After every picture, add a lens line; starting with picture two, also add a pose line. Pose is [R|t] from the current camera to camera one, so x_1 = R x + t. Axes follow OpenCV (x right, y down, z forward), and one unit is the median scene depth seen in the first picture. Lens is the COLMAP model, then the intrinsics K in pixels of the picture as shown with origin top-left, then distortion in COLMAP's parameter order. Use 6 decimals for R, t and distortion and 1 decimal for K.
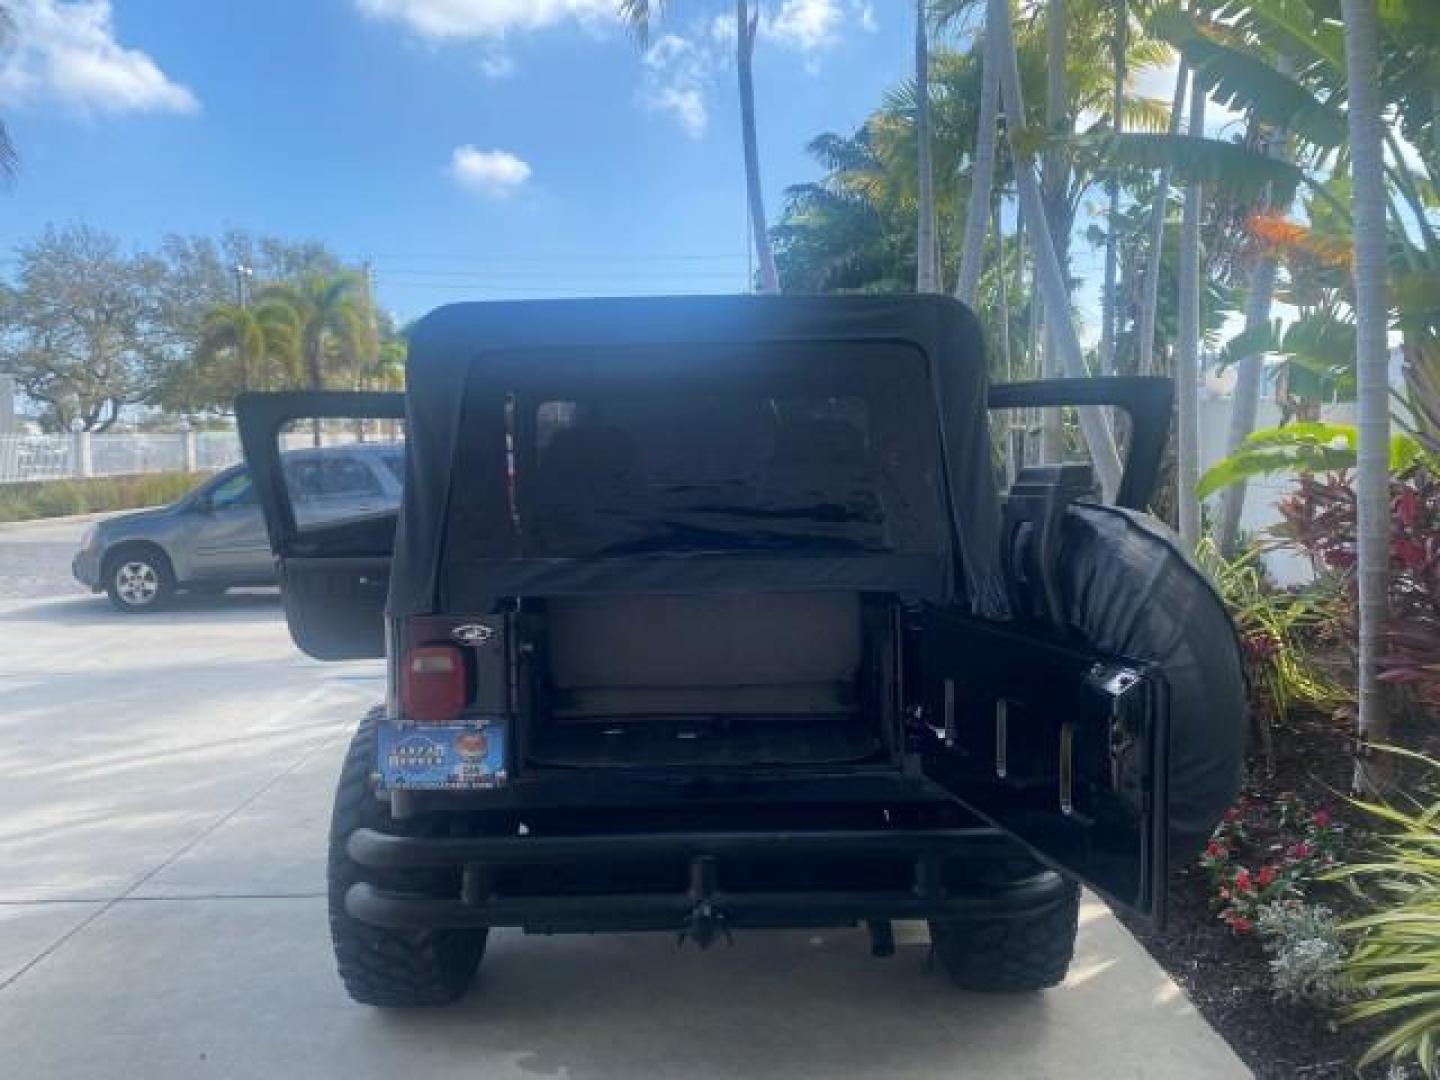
lens RADIAL K [[1196.5, 0, 714.5], [0, 1196.5, 528.3], [0, 0, 1]] dist [0.029301, -0.028105]
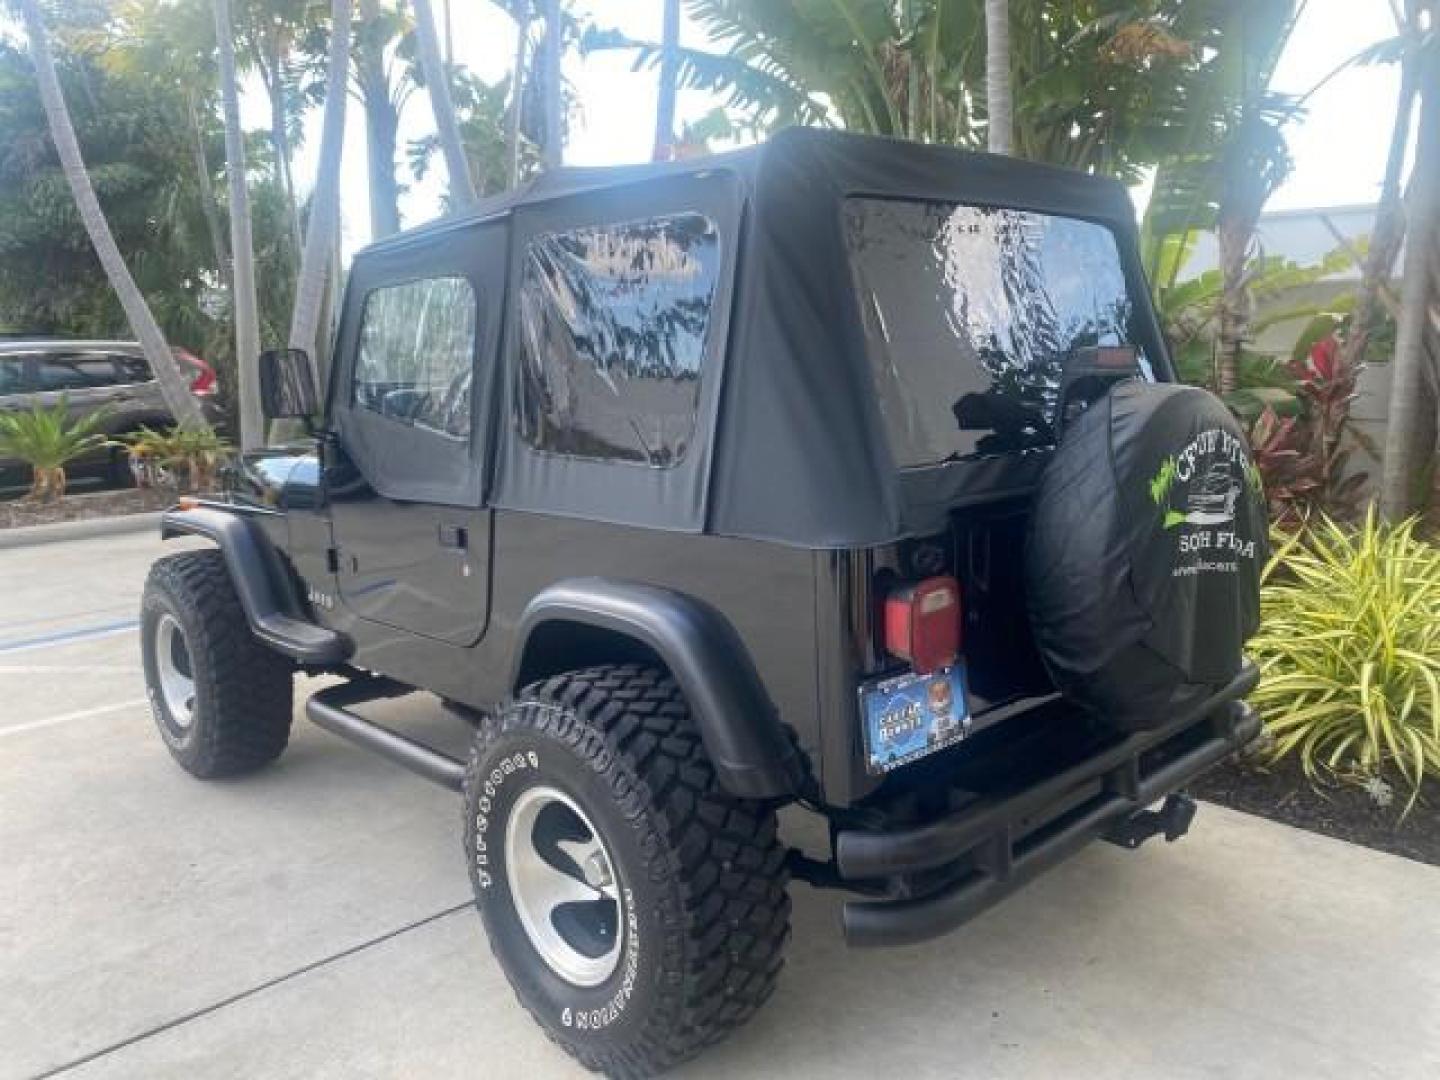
lens RADIAL K [[1106.4, 0, 720.4], [0, 1106.4, 535.0], [0, 0, 1]] dist [0.026073, -0.027630]
pose [[0.726585, -0.107408, 0.678629, -0.179478], [0.047151, 0.993172, 0.106710, -0.002649], [-0.685457, -0.045536, 0.726688, 0.126010]]
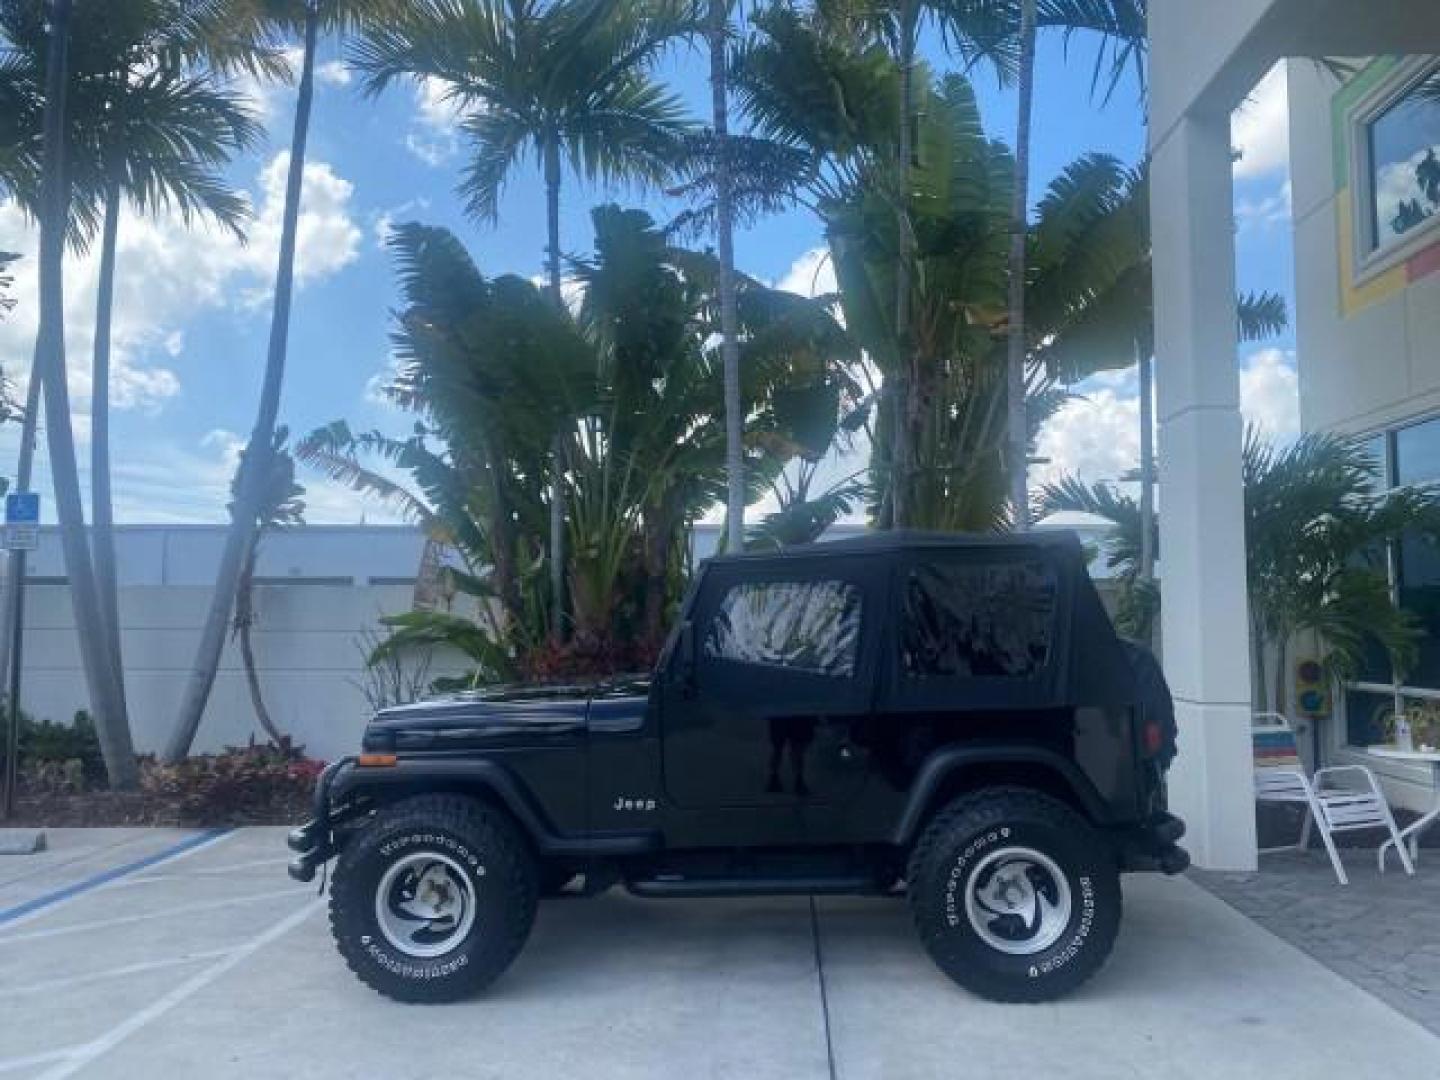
lens RADIAL K [[1106.4, 0, 718.1], [0, 1106.4, 530.5], [0, 0, 1]] dist [0.026073, -0.027630]
pose [[0.052362, 0.099433, 0.993666, -0.449446], [0.073365, 0.991959, -0.103128, -0.013582], [-0.995930, 0.078301, 0.044646, 0.347492]]
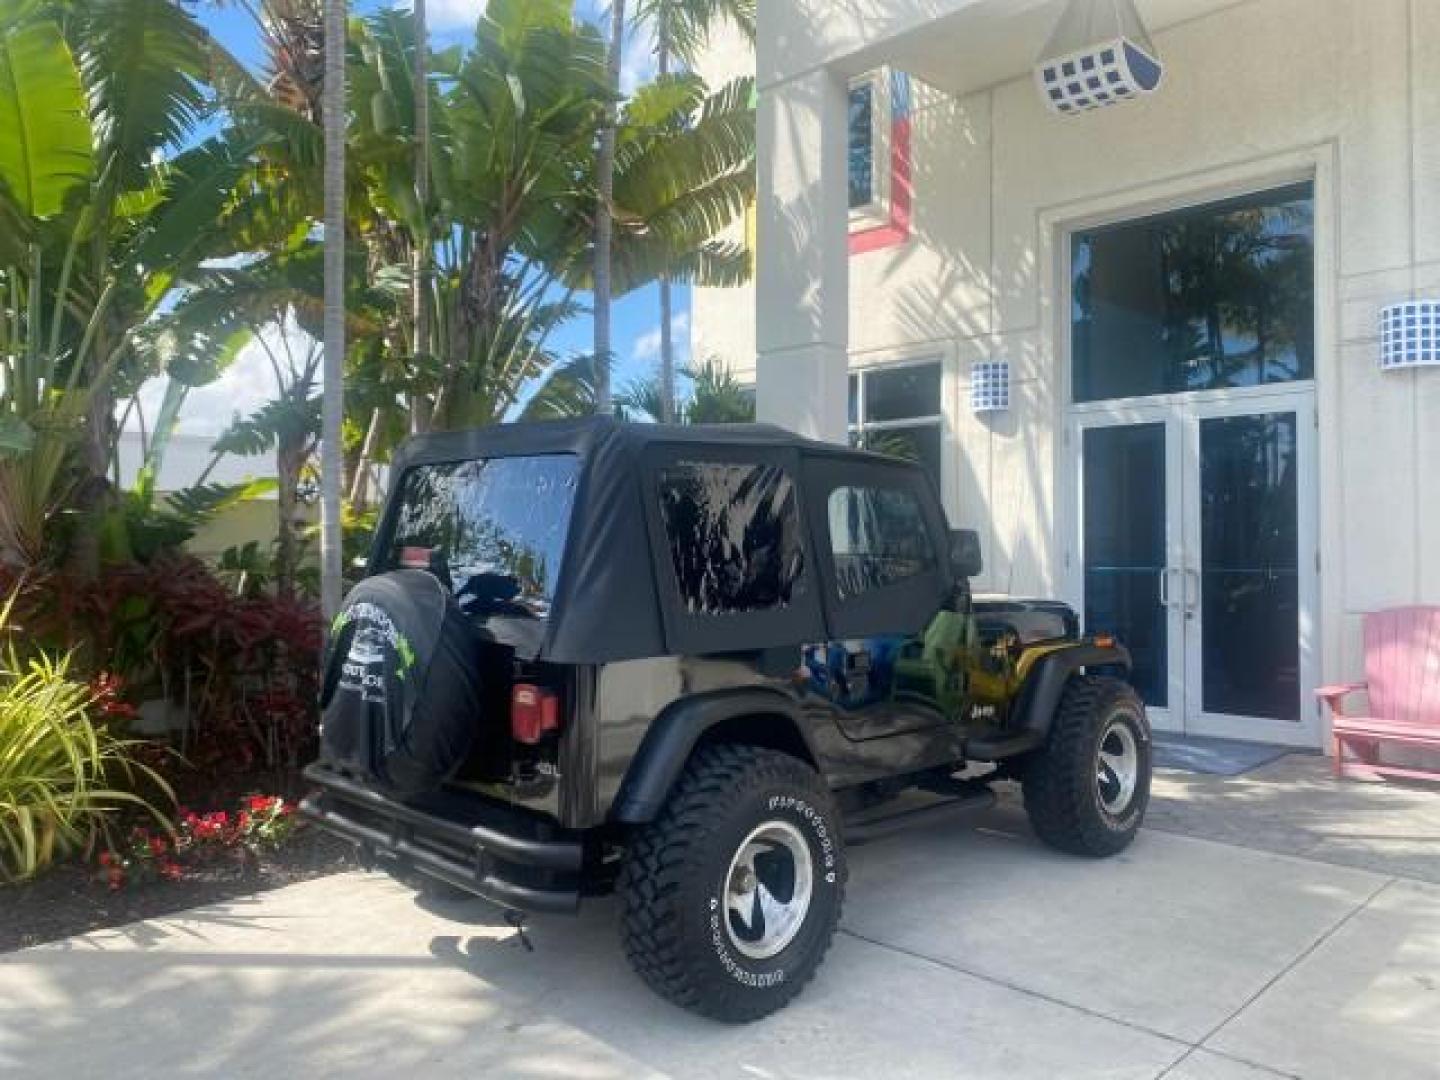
lens RADIAL K [[1106.4, 0, 720.5], [0, 1106.4, 532.8], [0, 0, 1]] dist [0.026073, -0.027630]
pose [[-0.700792, 0.029261, 0.712765, -0.281259], [0.067819, 0.997366, 0.025735, -0.029677], [-0.710135, 0.066374, -0.700930, 0.597098]]
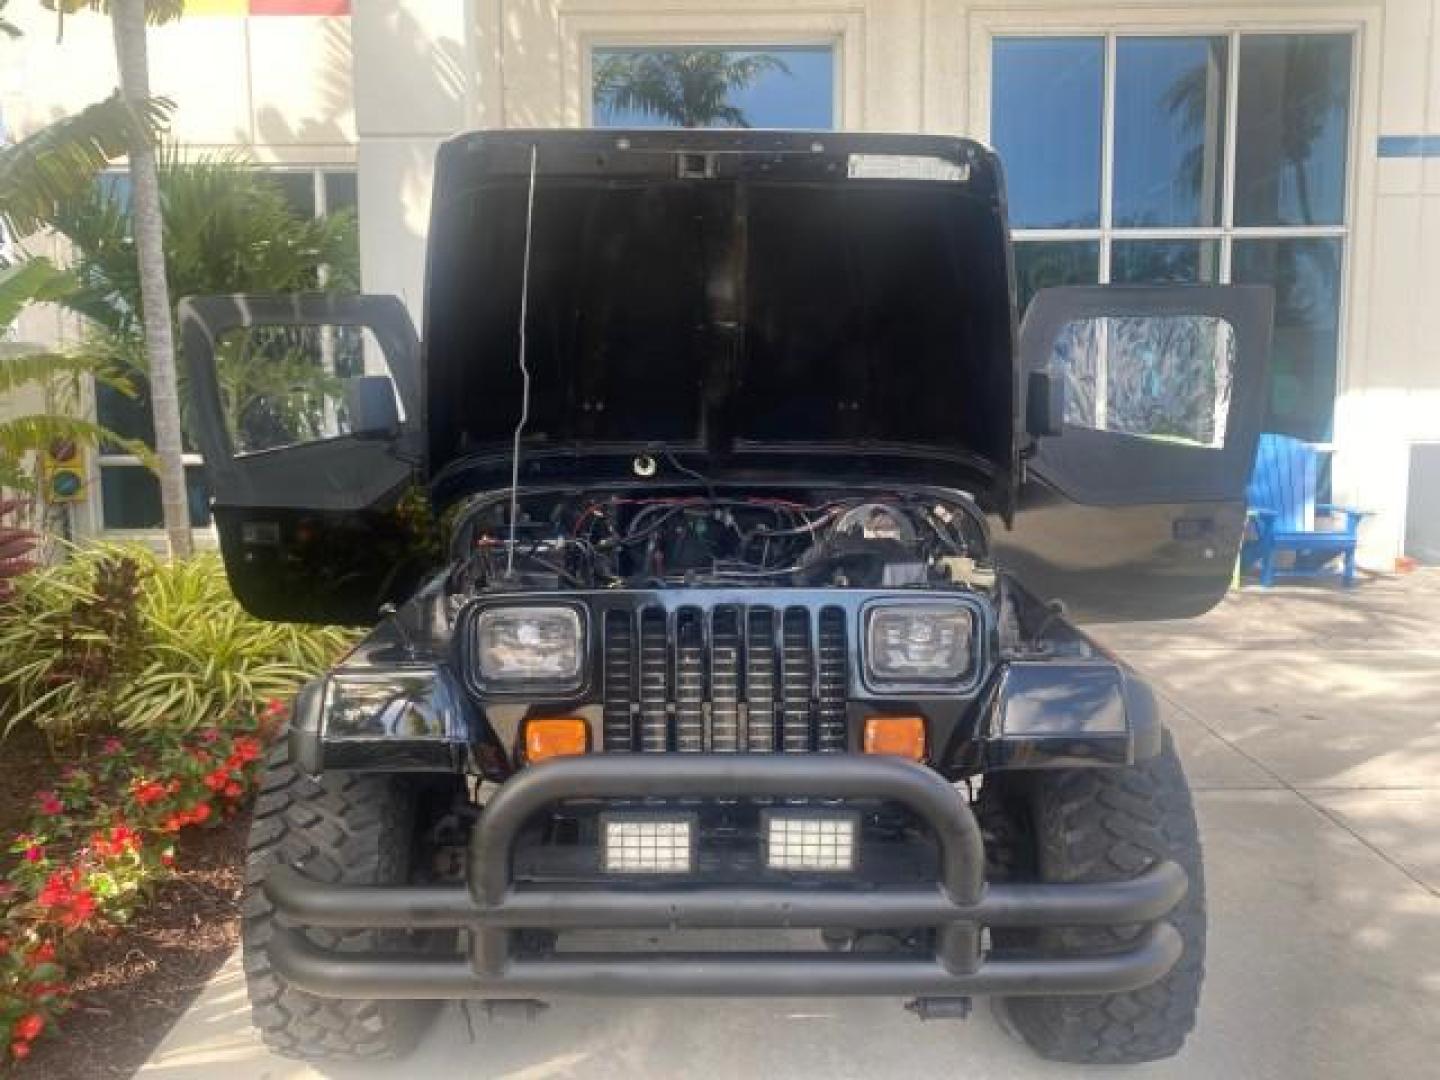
lens RADIAL K [[1196.5, 0, 721.1], [0, 1196.5, 538.7], [0, 0, 1]] dist [0.029301, -0.028105]
pose [[-0.999587, 0.028376, 0.004619, -0.005515], [0.028731, 0.980195, 0.195940, -0.040915], [0.001033, 0.195992, -0.980605, 0.674503]]
